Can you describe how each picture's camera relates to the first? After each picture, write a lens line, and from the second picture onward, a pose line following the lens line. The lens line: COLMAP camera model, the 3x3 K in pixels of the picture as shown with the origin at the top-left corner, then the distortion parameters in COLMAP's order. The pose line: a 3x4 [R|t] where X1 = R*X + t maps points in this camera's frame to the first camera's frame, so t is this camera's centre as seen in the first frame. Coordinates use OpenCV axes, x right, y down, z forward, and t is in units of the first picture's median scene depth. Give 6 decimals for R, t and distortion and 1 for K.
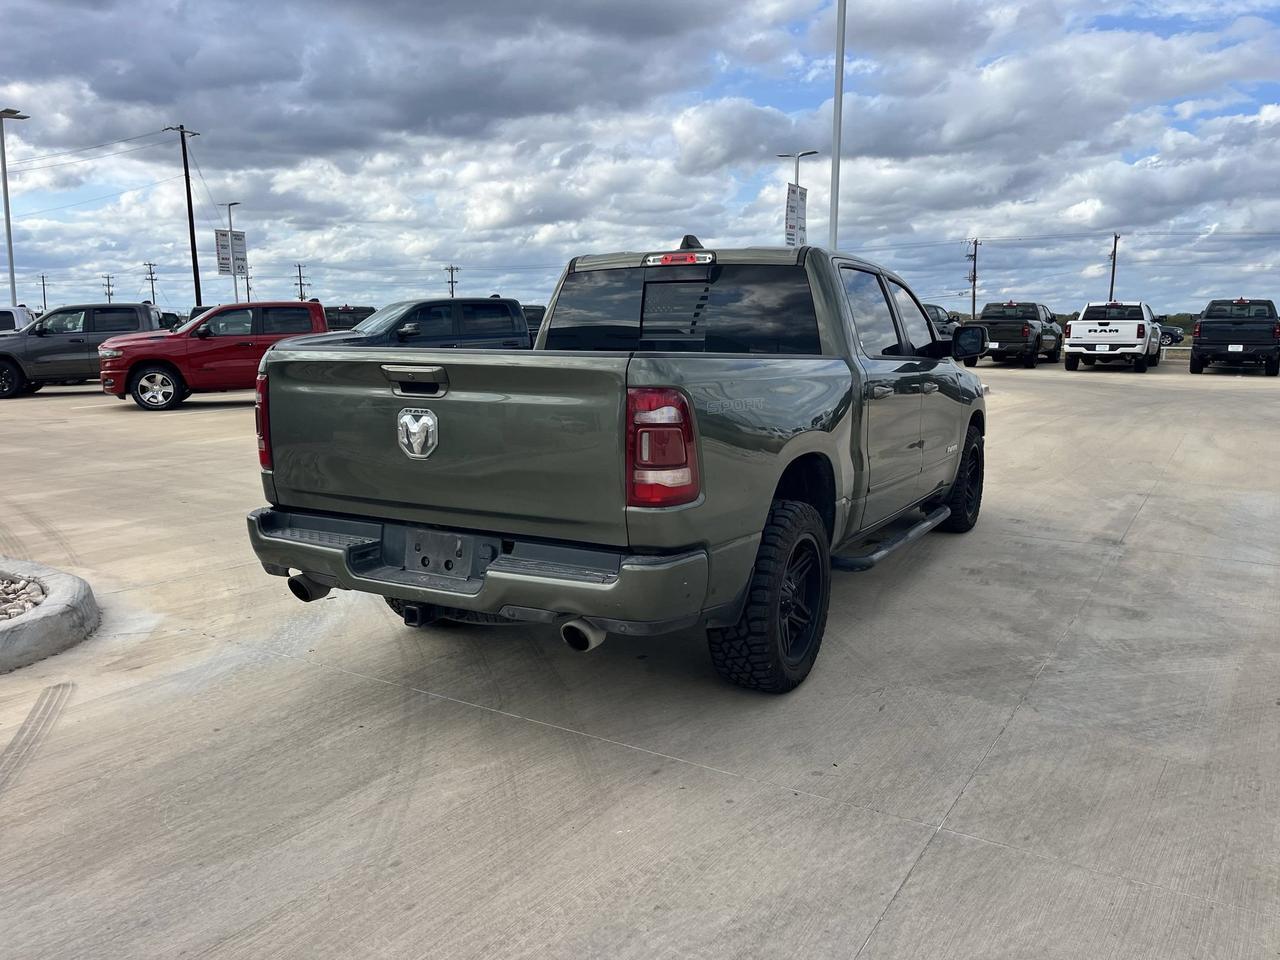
lens RADIAL K [[962.4, 0, 646.7], [0, 962.4, 503.4], [0, 0, 1]] dist [0.014283, -0.002086]
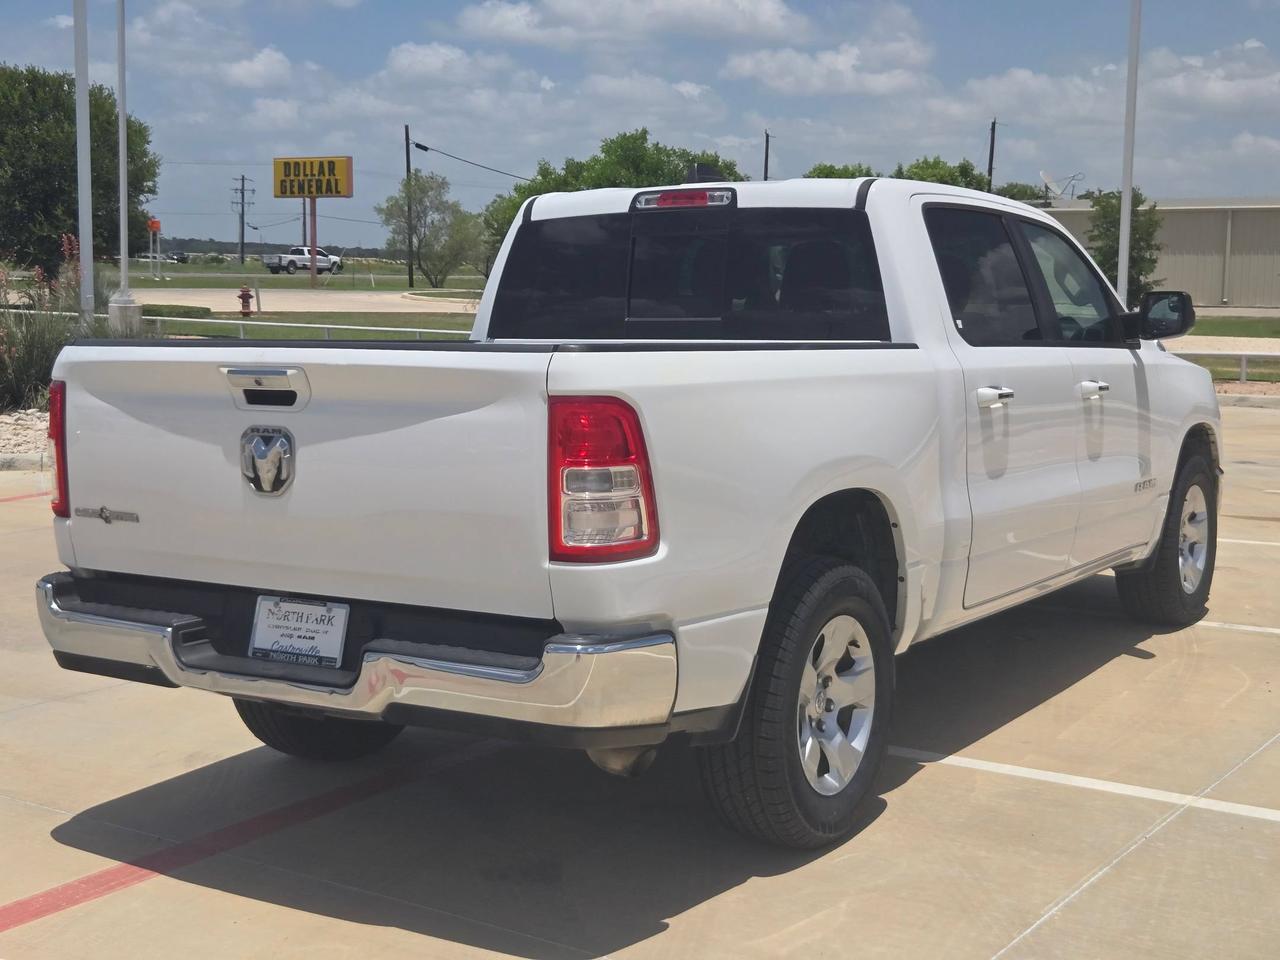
lens RADIAL K [[1703.6, 0, 640.0], [0, 1703.6, 480.0], [0, 0, 1]] dist [0.001267, 0.009095]
pose [[0.997643, -0.006011, -0.068354, 0.102243], [0.001323, 0.997655, -0.068426, 0.023315], [0.068605, 0.068174, 0.995312, -0.191783]]
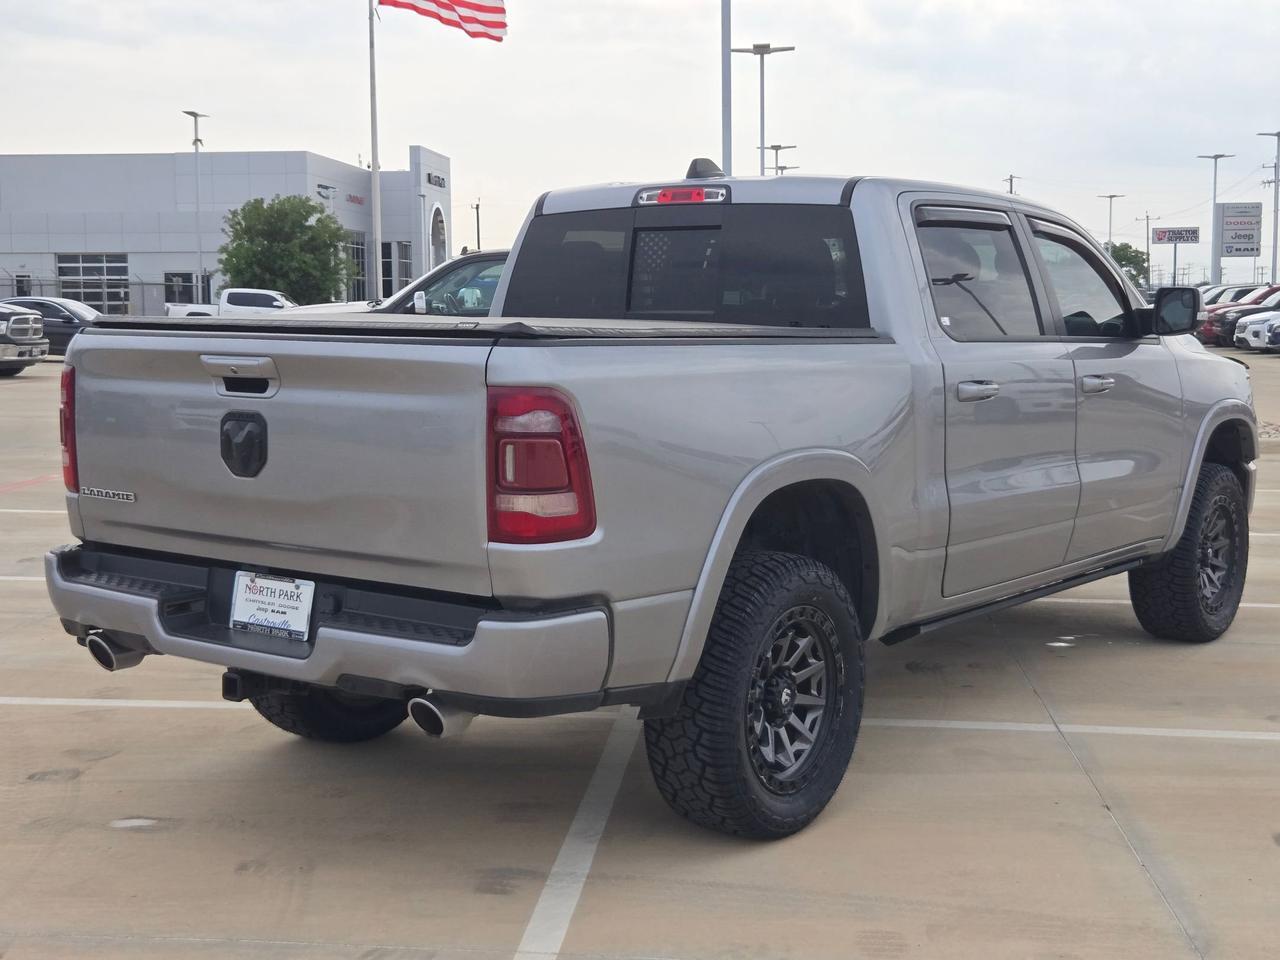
lens RADIAL K [[1703.6, 0, 640.0], [0, 1703.6, 480.0], [0, 0, 1]] dist [0.001267, 0.009095]
pose [[0.990564, 0.011232, -0.136590, 0.212450], [-0.019152, 0.998201, -0.056808, 0.020643], [0.135706, 0.058887, 0.988998, -0.232391]]
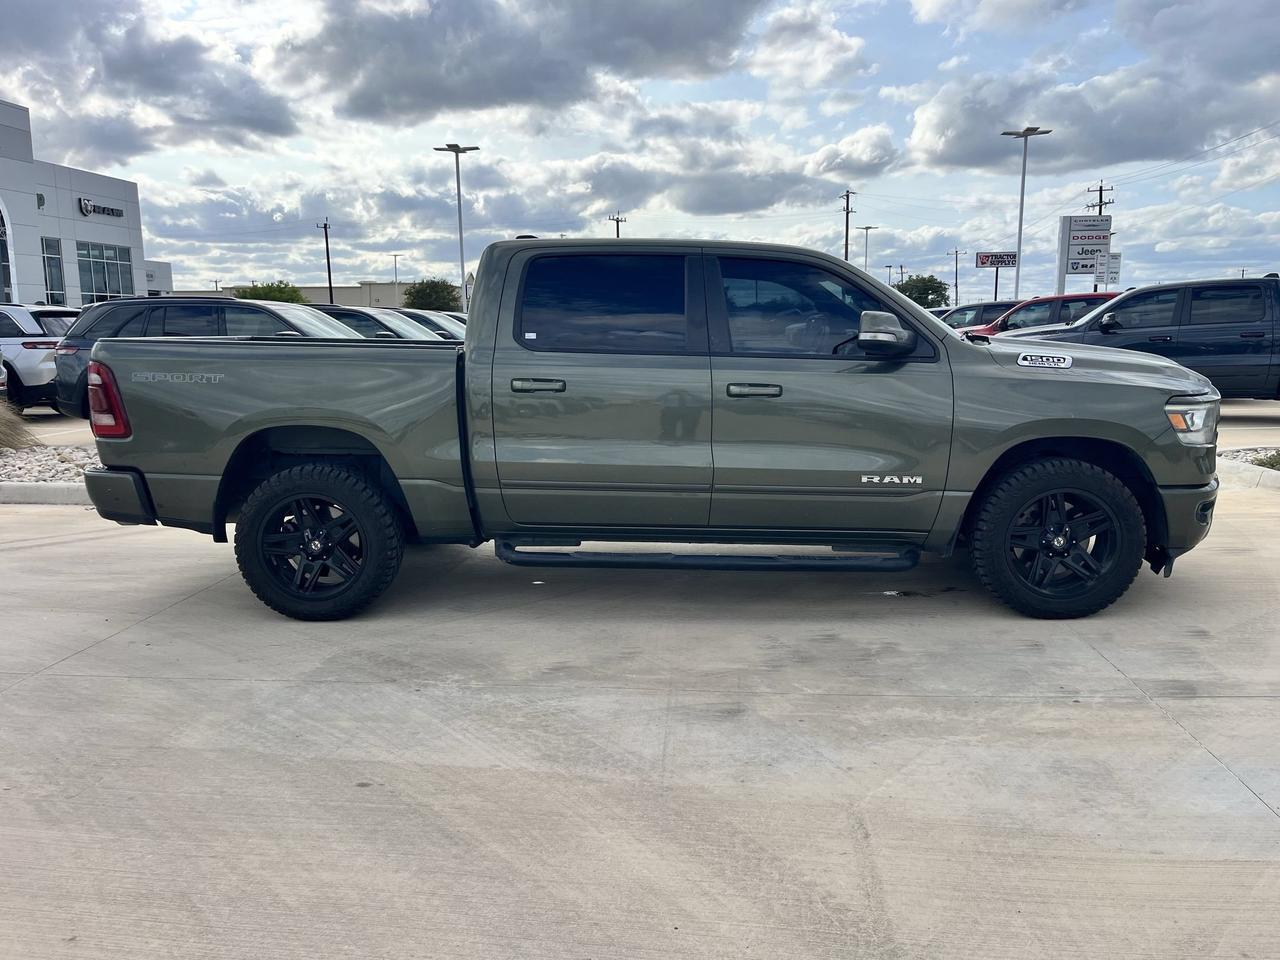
lens RADIAL K [[962.4, 0, 646.7], [0, 962.4, 503.4], [0, 0, 1]] dist [0.014283, -0.002086]
pose [[0.466837, 0.153701, -0.870884, 1.406252], [-0.146544, 0.984611, 0.095217, -0.131533], [0.872117, 0.083172, 0.482177, 0.785299]]
